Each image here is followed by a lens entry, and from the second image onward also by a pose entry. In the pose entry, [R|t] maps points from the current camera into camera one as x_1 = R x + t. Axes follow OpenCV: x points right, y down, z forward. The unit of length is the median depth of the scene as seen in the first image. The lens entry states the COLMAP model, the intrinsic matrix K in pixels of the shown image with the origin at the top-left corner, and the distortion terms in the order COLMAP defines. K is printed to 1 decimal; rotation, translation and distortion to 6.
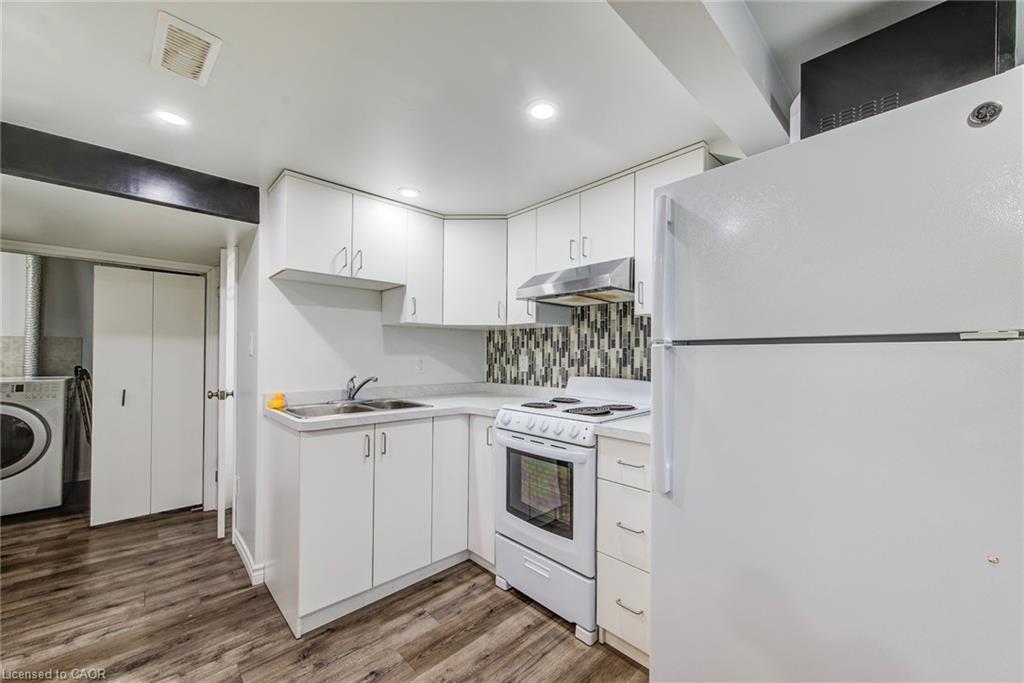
lens RADIAL K [[402.9, 0, 513.5], [0, 402.9, 358.0], [0, 0, 1]] dist [-0.010089, -0.000175]
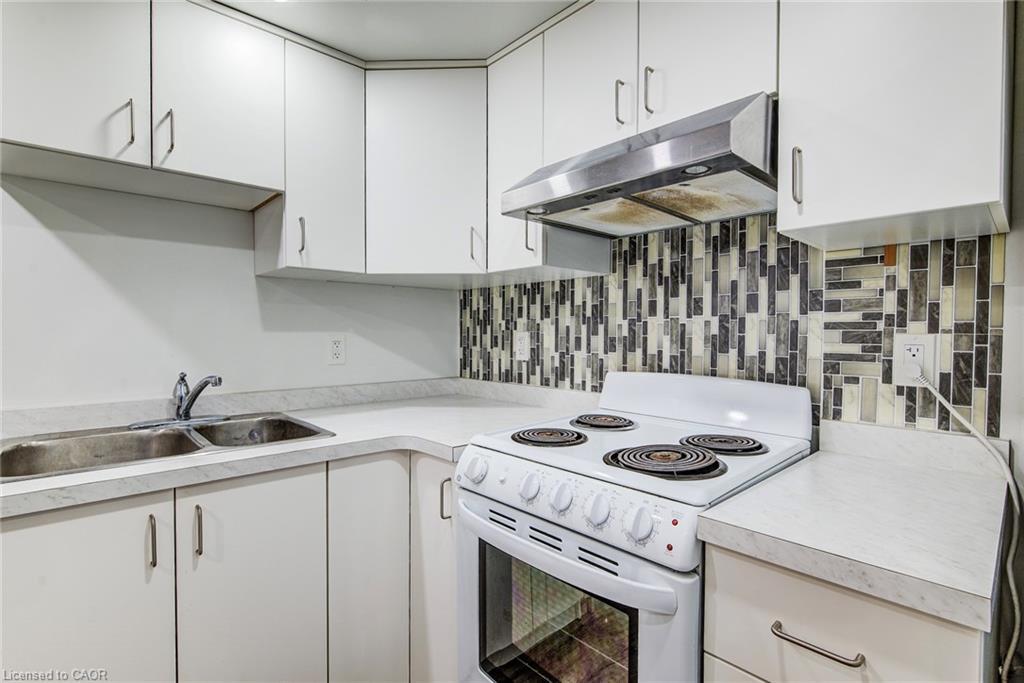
lens RADIAL K [[485.0, 0, 517.9], [0, 485.0, 342.3], [0, 0, 1]] dist [-0.001471, -0.000030]
pose [[0.999991, -0.004068, -0.001137, 0.025373], [0.004083, 0.999903, 0.013327, -0.000355], [0.001083, -0.013331, 0.999911, 0.398296]]
